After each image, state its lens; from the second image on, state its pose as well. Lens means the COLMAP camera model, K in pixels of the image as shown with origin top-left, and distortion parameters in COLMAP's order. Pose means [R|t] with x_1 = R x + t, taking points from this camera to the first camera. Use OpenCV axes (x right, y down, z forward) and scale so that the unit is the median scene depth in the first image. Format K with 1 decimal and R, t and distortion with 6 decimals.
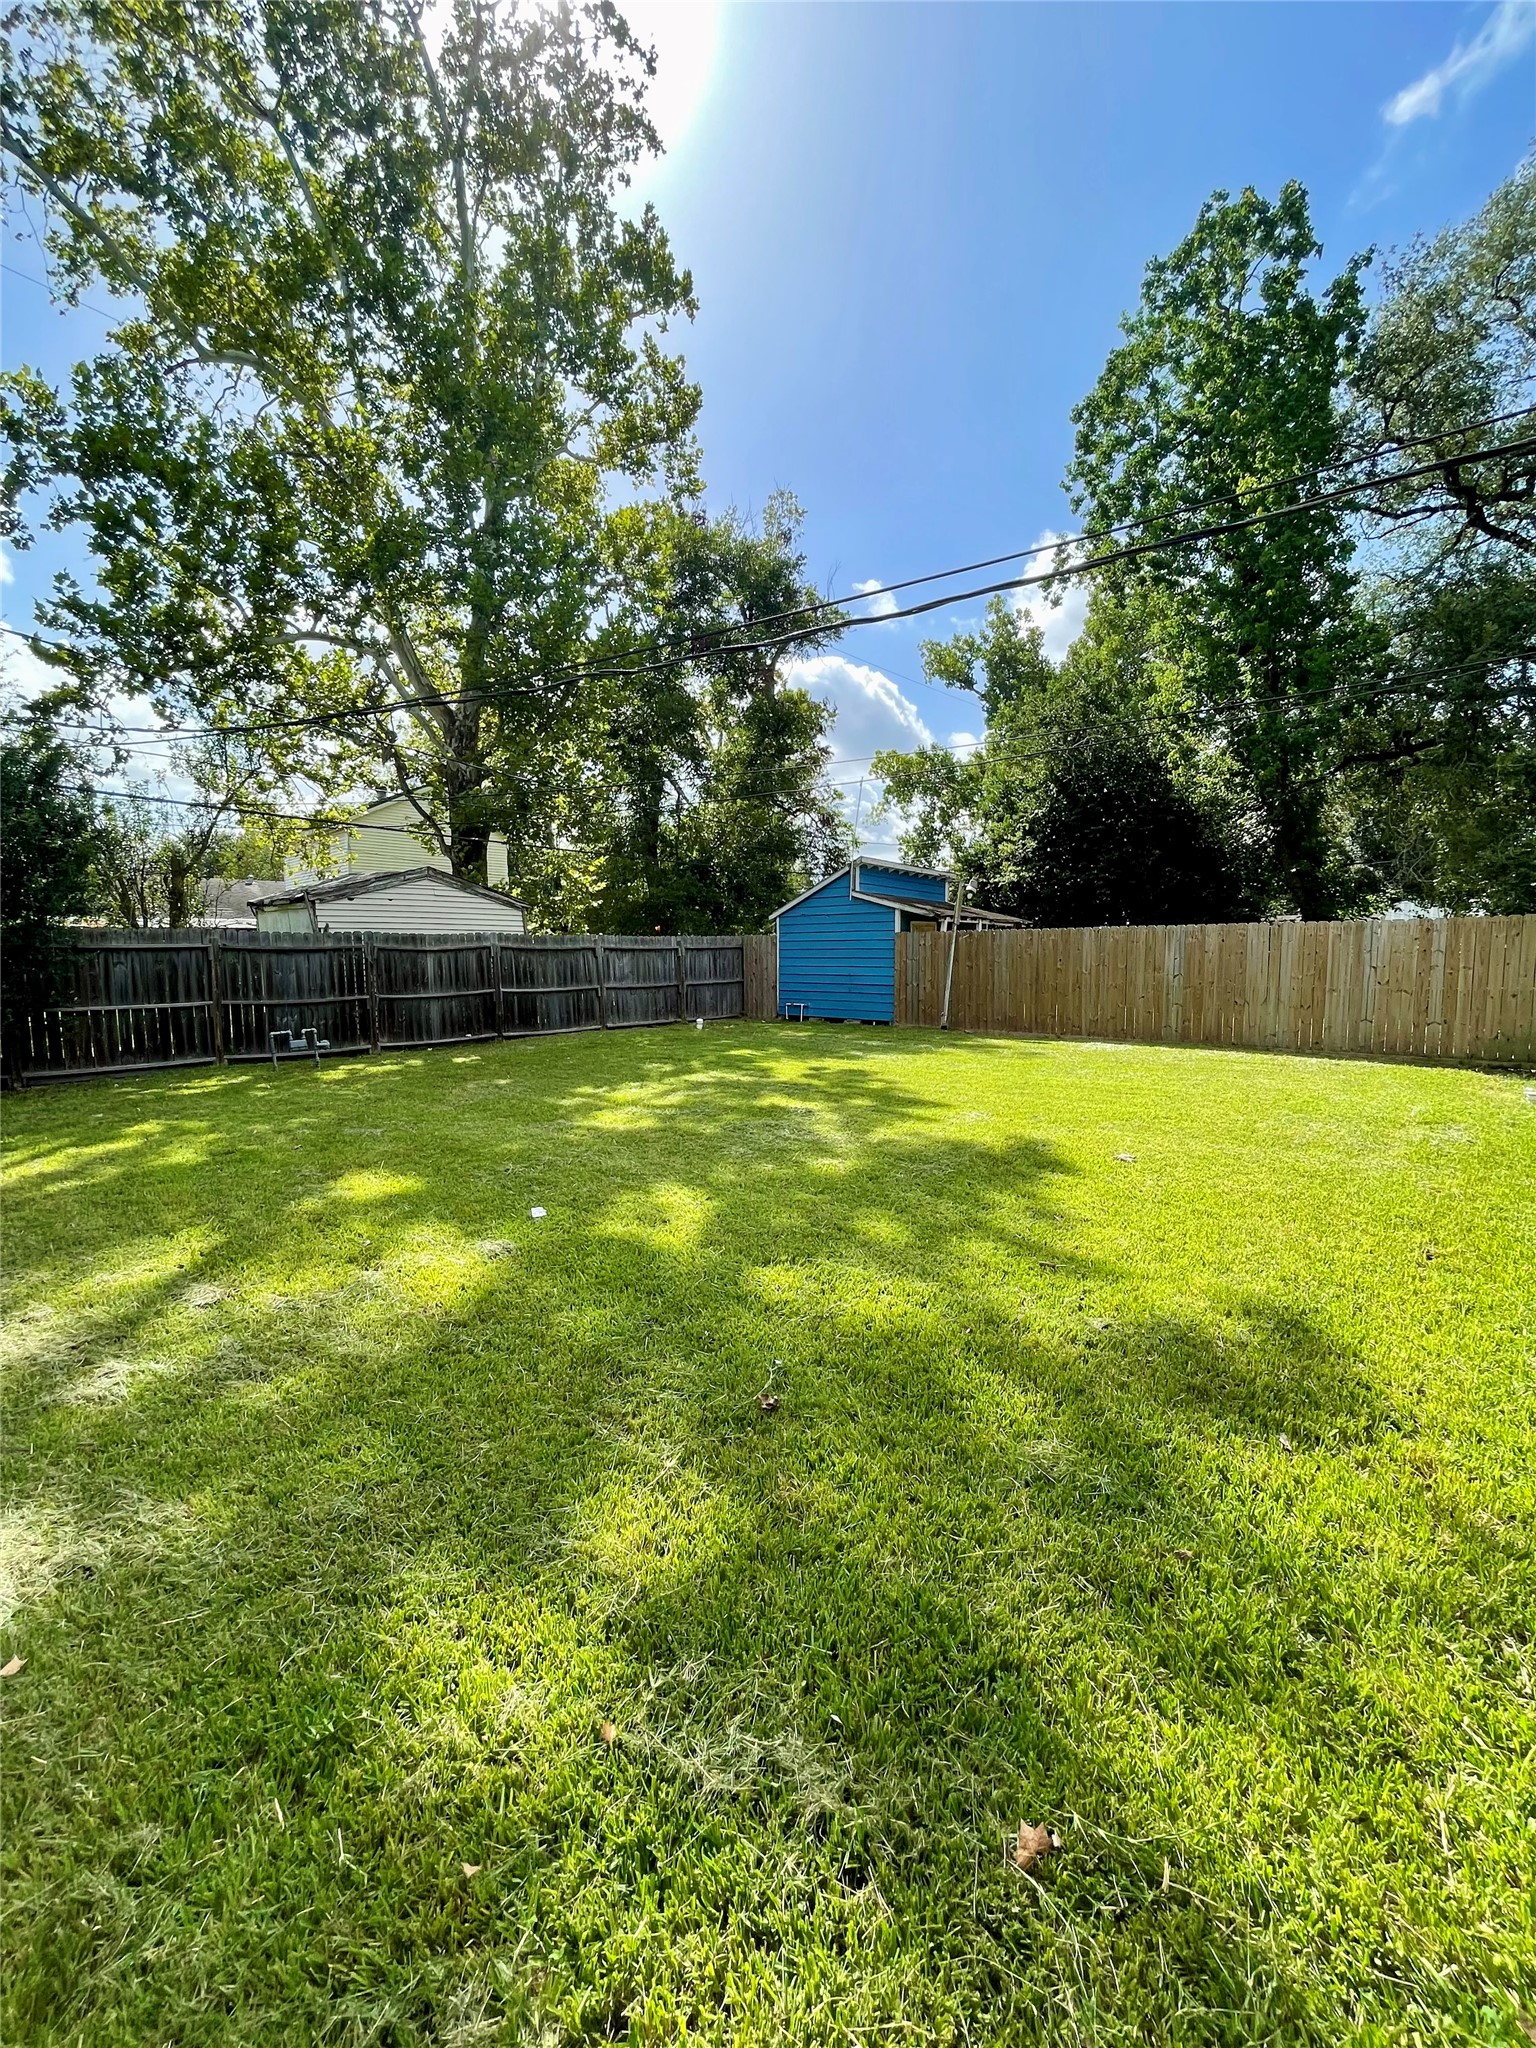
lens RADIAL K [[833.8, 0, 769.6], [0, 833.8, 1014.8], [0, 0, 1]] dist [-0.006811, 0.000029]
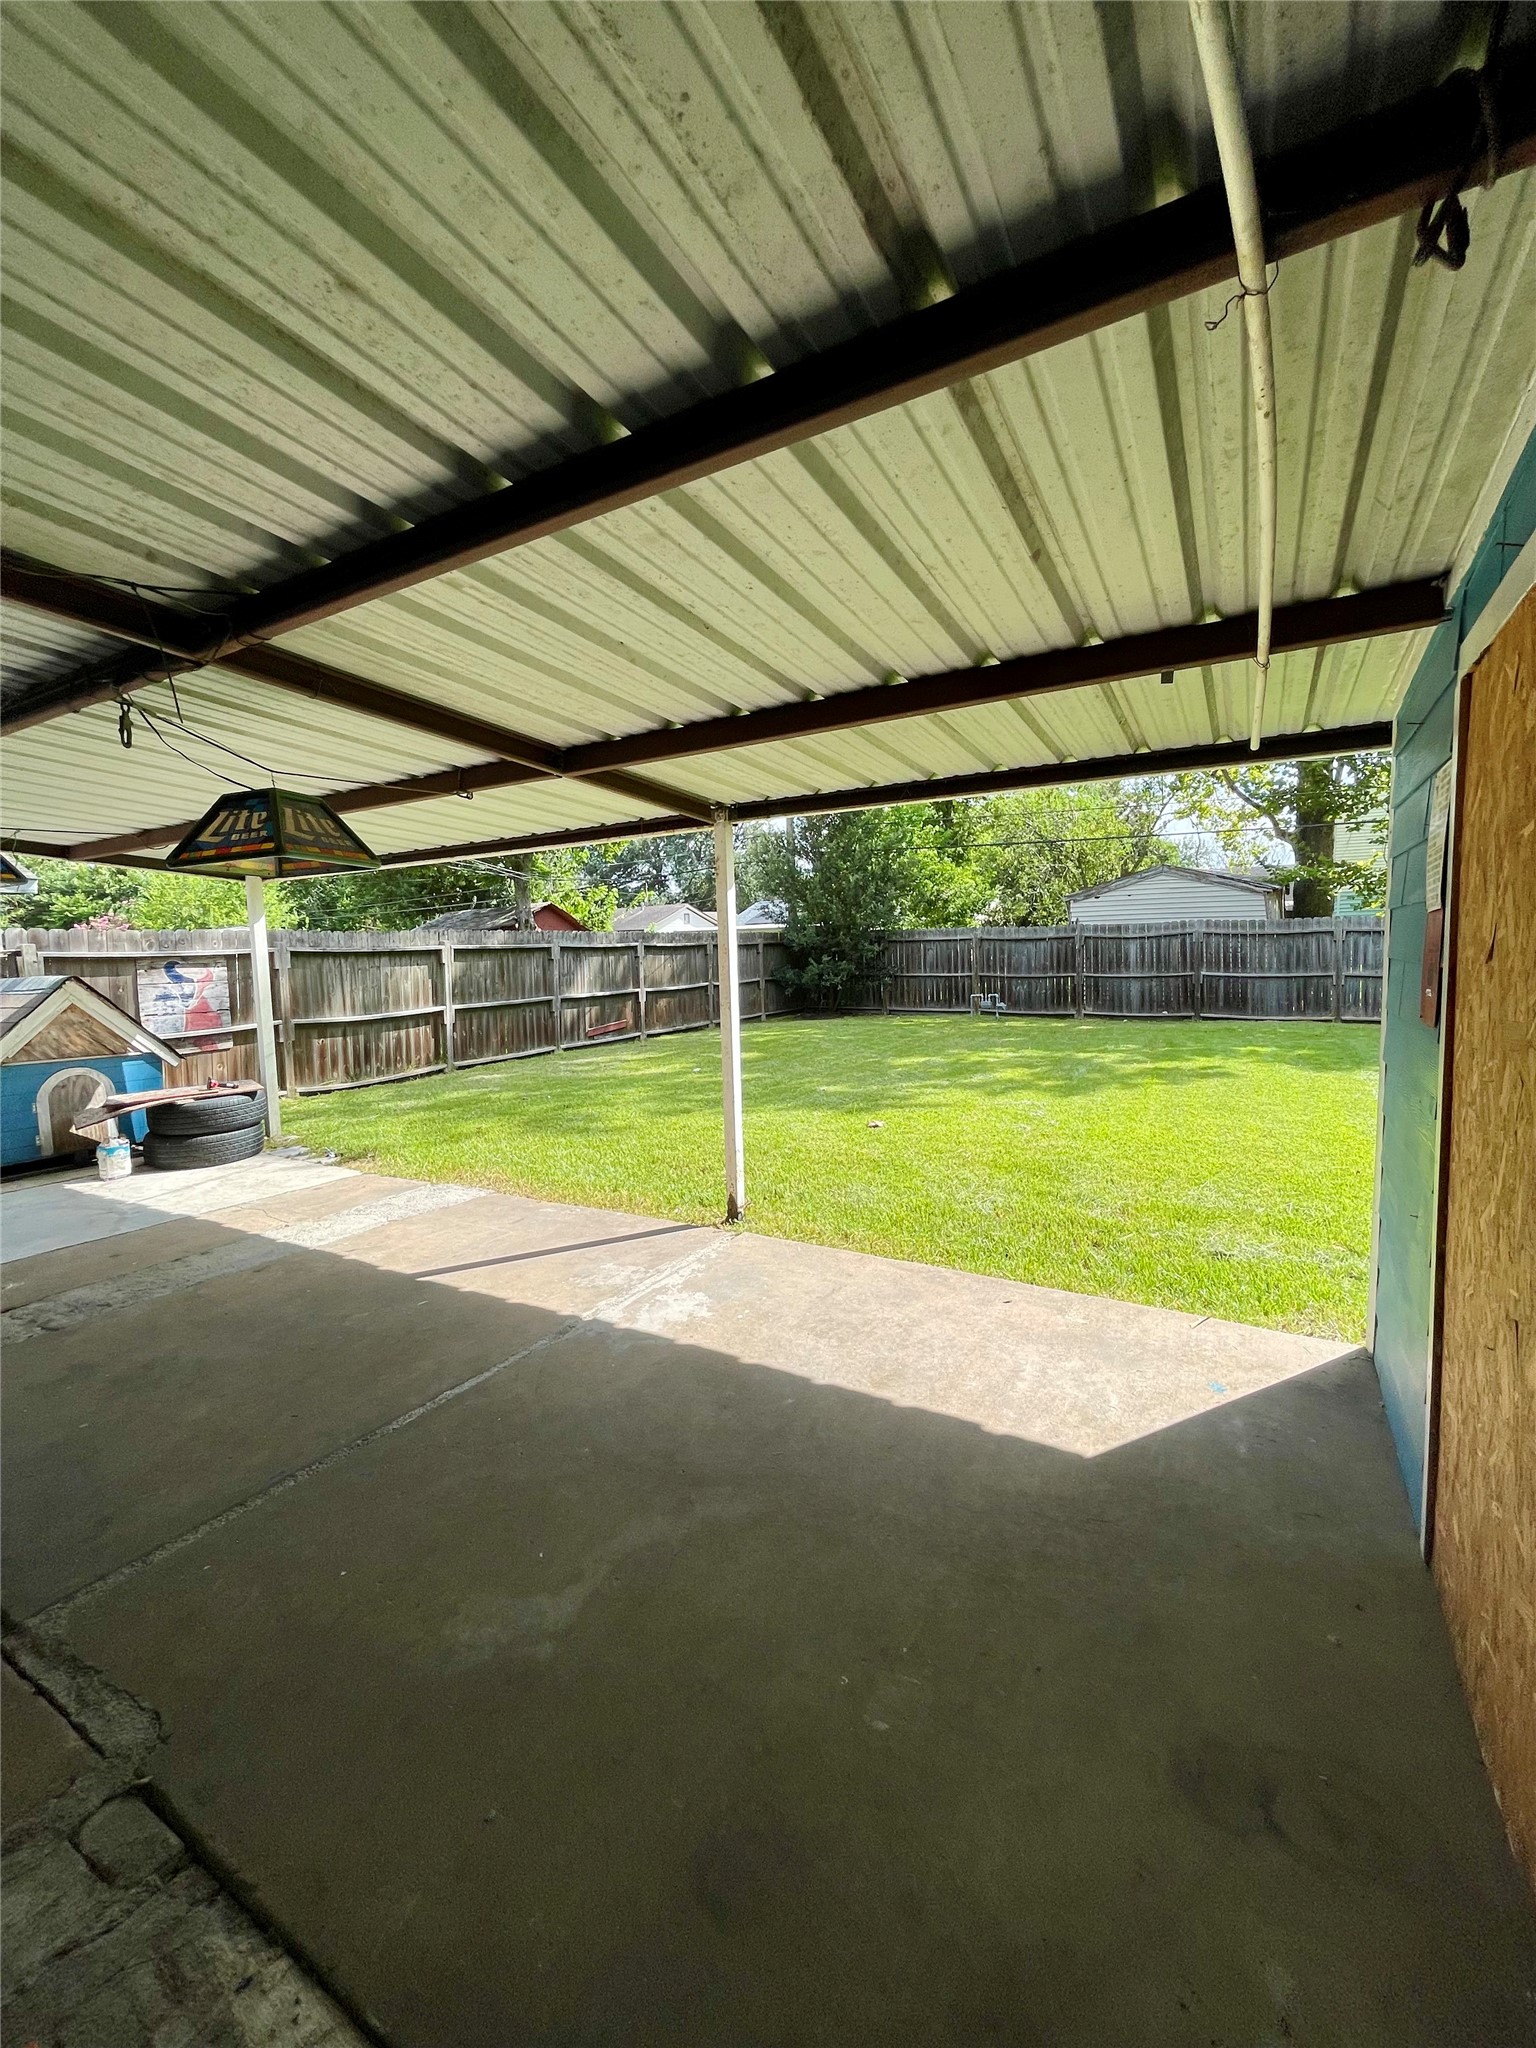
lens RADIAL K [[833.8, 0, 769.6], [0, 833.8, 1014.8], [0, 0, 1]] dist [-0.006811, 0.000029]
pose [[0.201334, 0.083808, -0.975931, 0.646672], [-0.051049, 0.995877, 0.074989, -0.029497], [0.978191, 0.034723, 0.204782, 0.241666]]
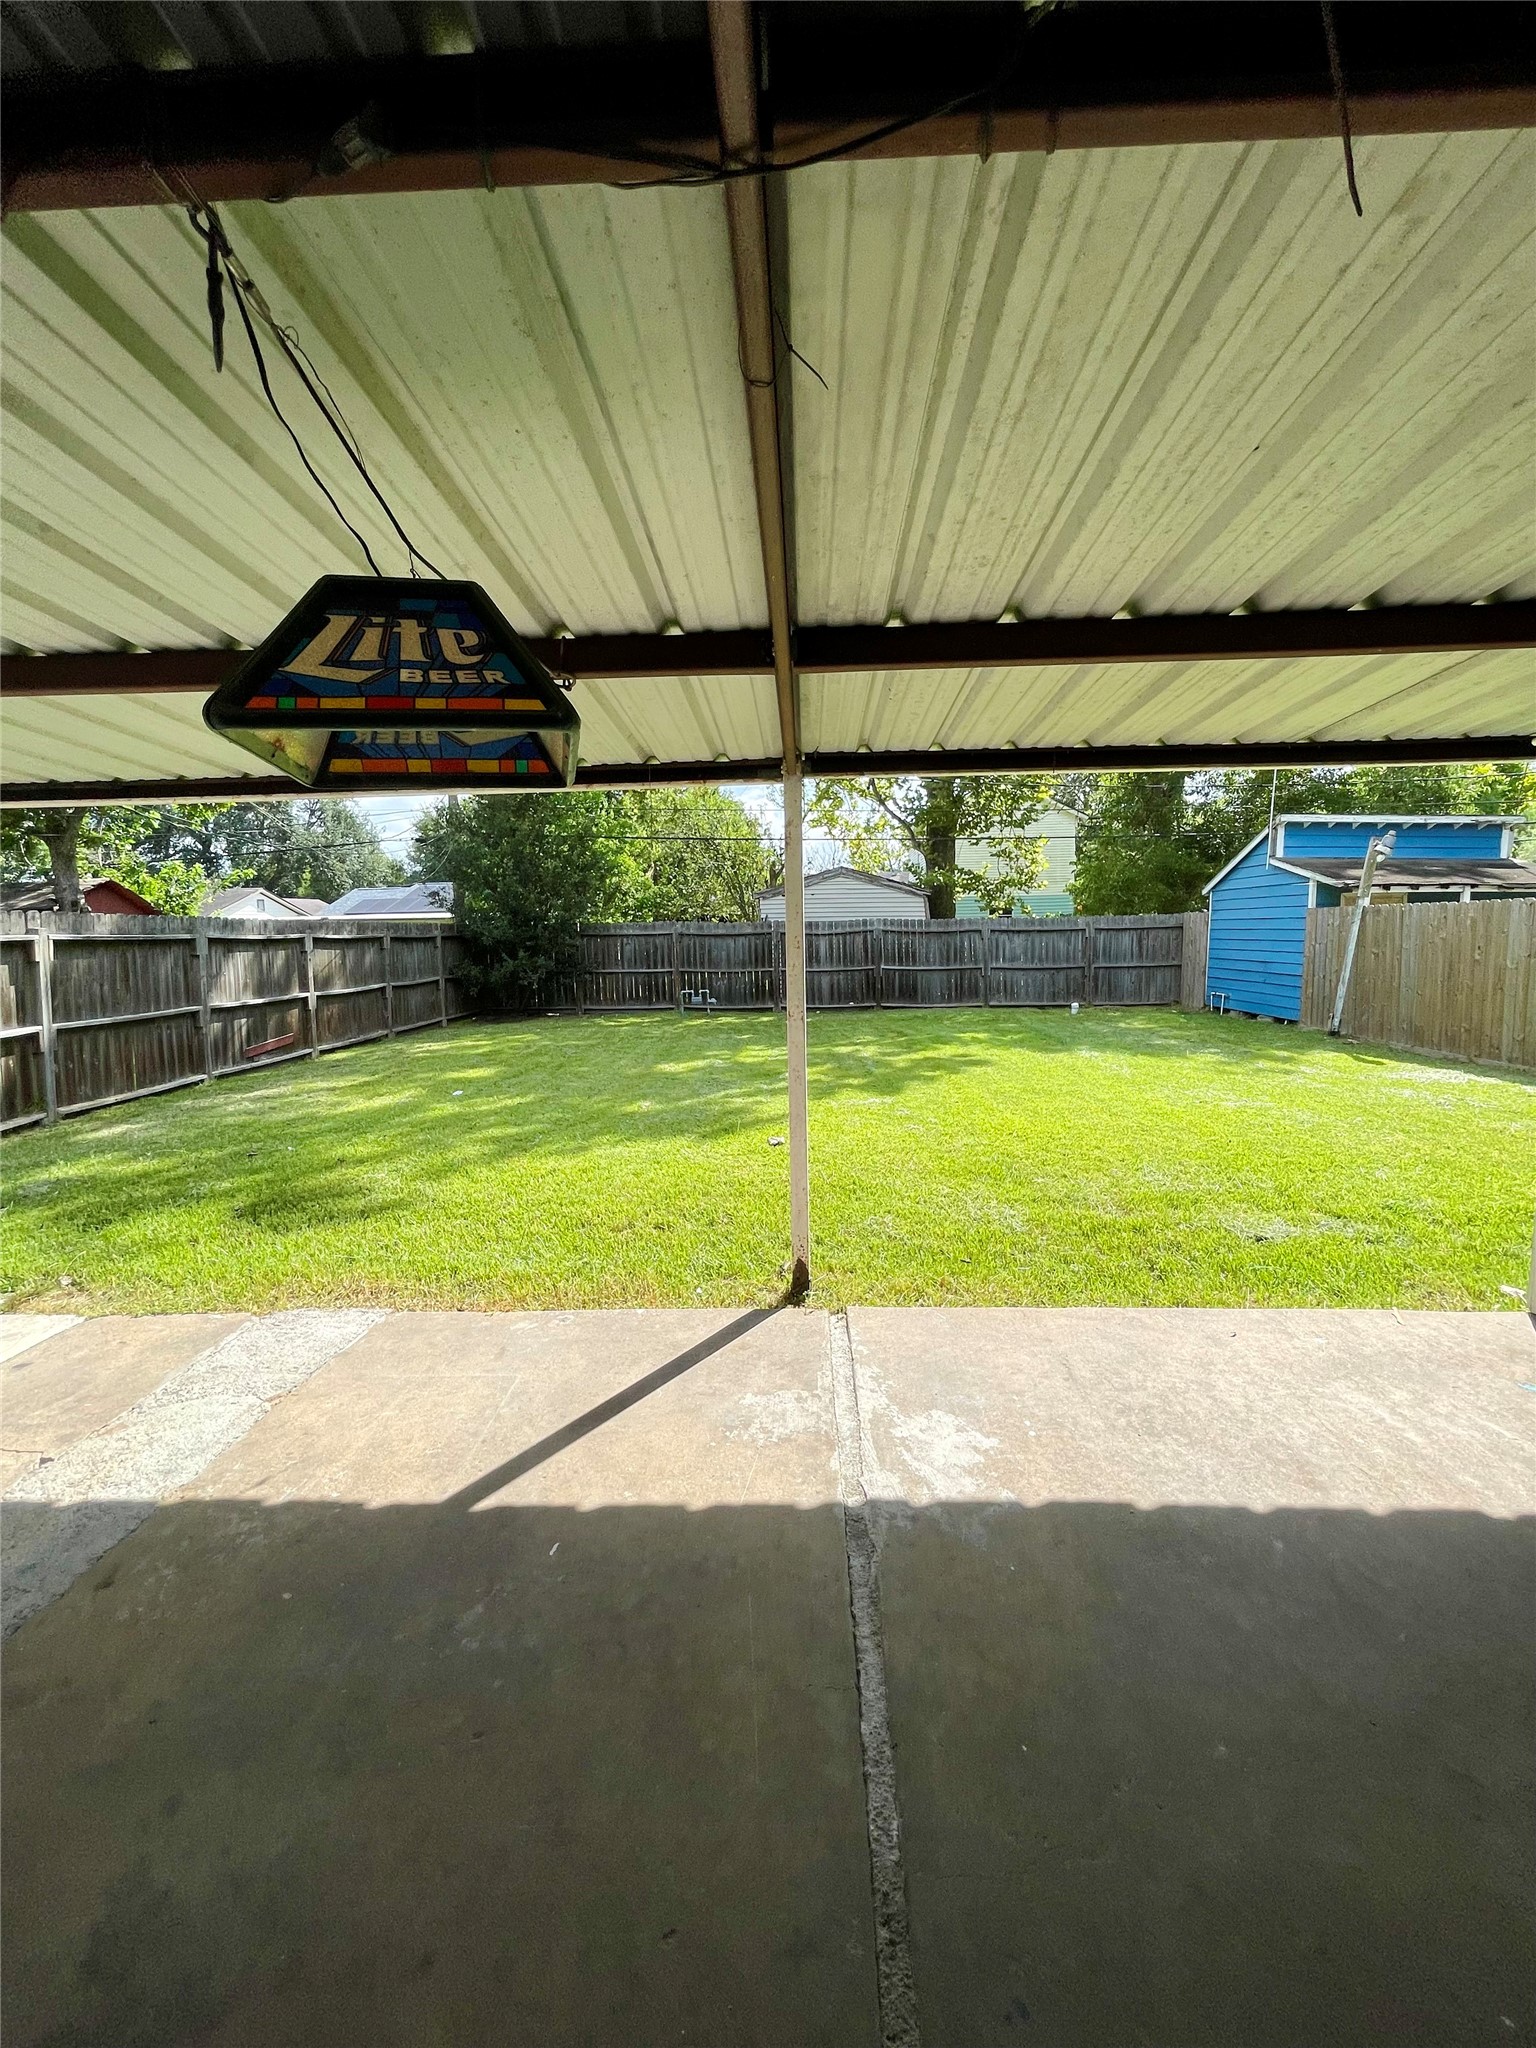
lens RADIAL K [[833.8, 0, 769.6], [0, 833.8, 1014.8], [0, 0, 1]] dist [-0.006811, 0.000029]
pose [[0.636027, 0.074279, -0.768083, 0.510966], [-0.048444, 0.997237, 0.056325, -0.021745], [0.770144, 0.001385, 0.637868, 0.125611]]
